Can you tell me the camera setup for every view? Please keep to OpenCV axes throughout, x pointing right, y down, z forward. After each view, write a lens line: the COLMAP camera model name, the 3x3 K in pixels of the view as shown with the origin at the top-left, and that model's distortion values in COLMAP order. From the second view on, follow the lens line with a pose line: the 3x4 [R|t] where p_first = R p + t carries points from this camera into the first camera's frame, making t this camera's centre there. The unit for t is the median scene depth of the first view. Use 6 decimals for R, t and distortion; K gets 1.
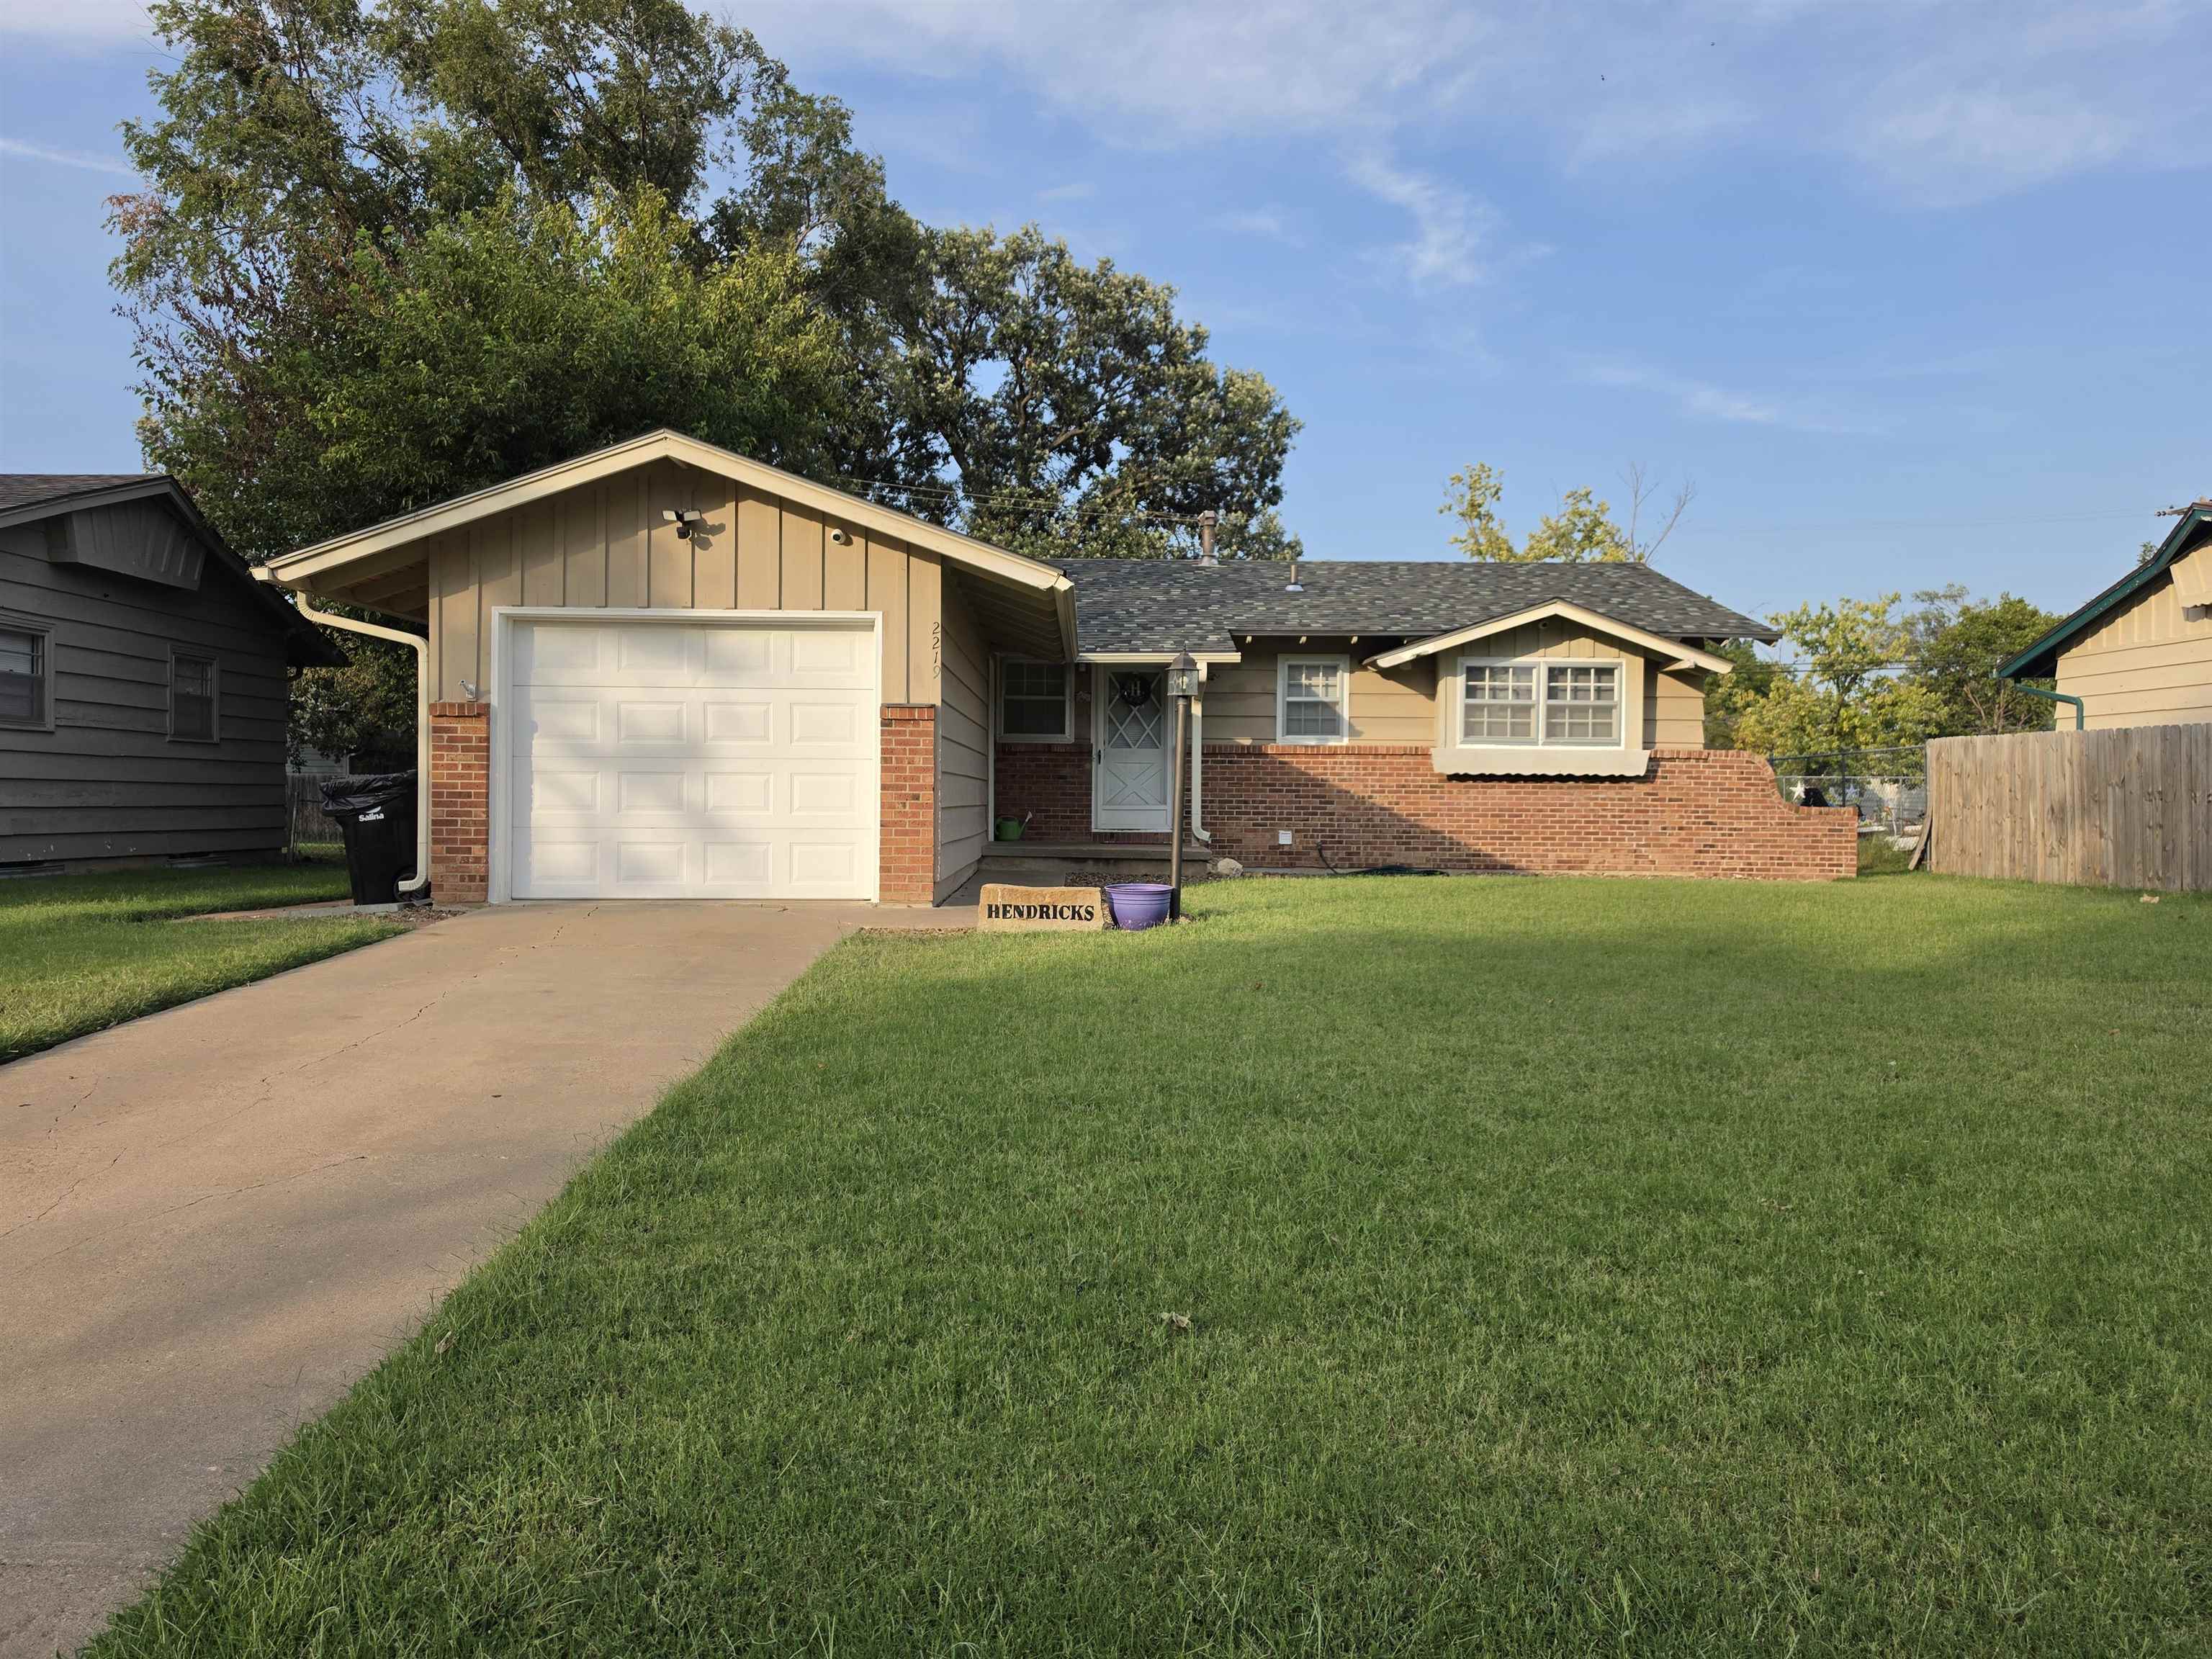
lens RADIAL K [[1539.8, 0, 1129.6], [0, 1539.8, 787.1], [0, 0, 1]] dist [0.039329, -0.049684]
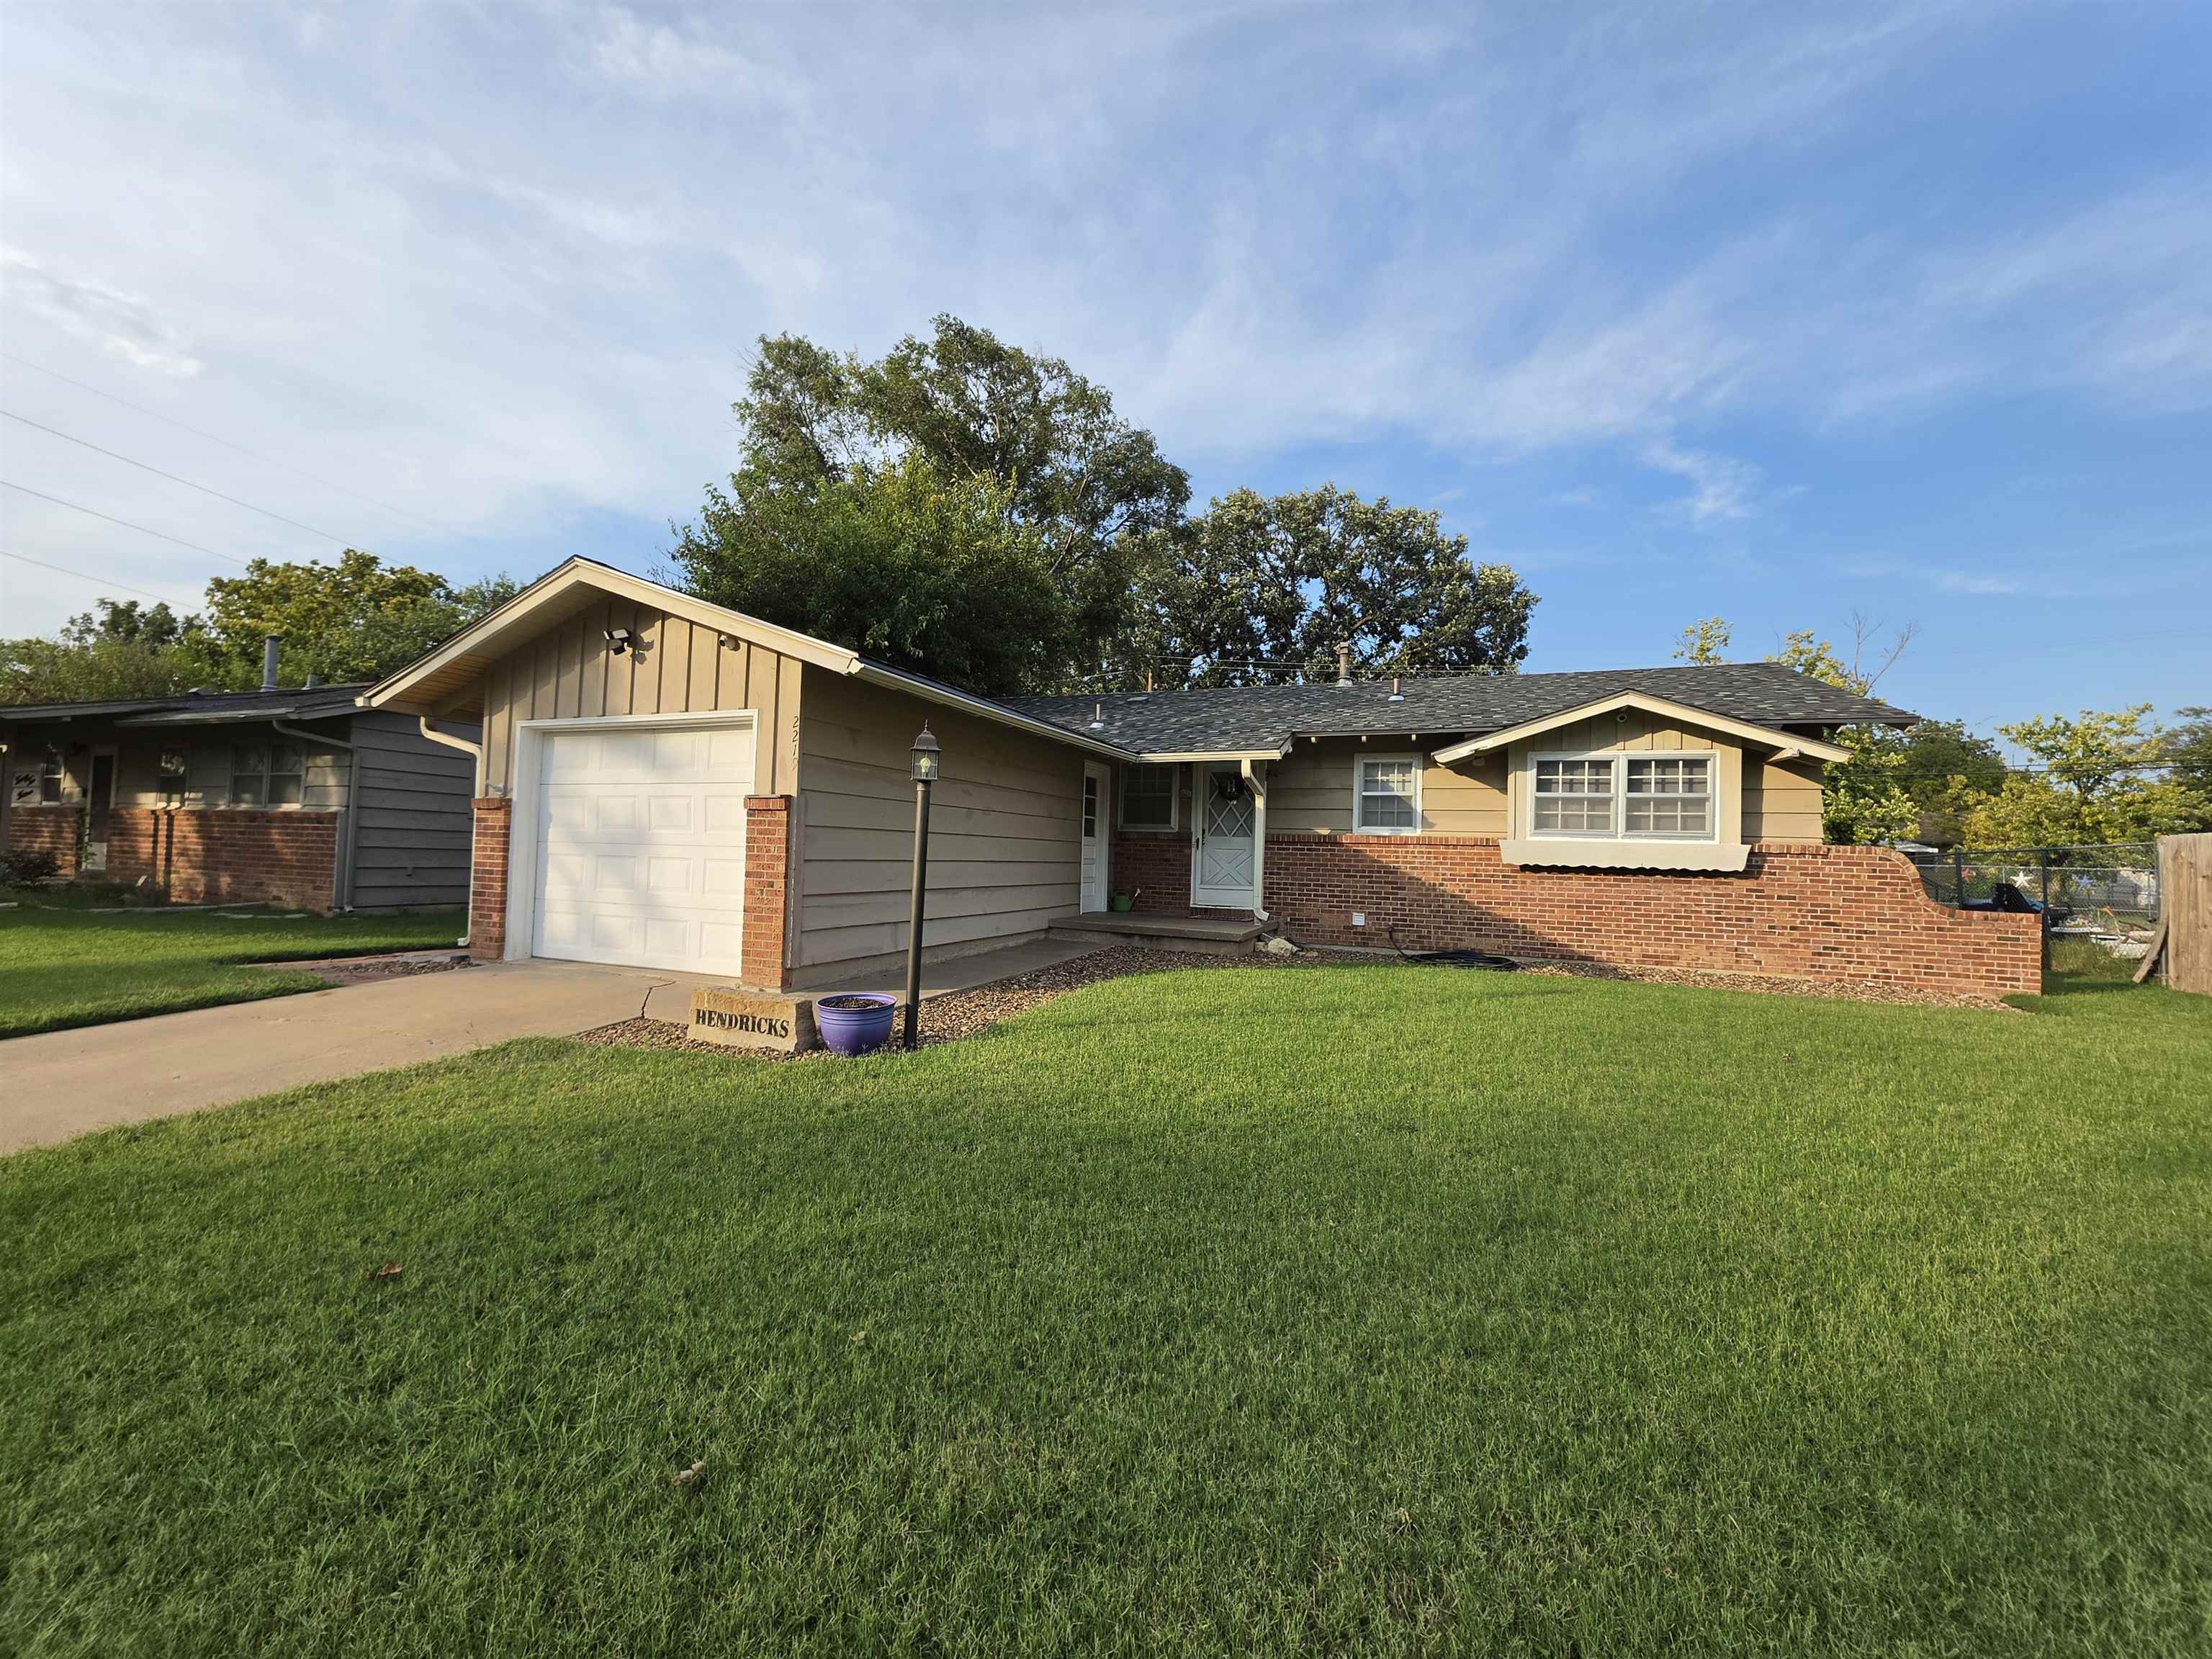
lens RADIAL K [[892.8, 0, 1115.6], [0, 892.8, 794.6], [0, 0, 1]] dist [-0.003744, 0.002041]
pose [[0.918110, -0.009511, -0.396211, 0.296836], [-0.017260, 0.997804, -0.063948, -0.018773], [0.395949, 0.065550, 0.915930, 0.514736]]
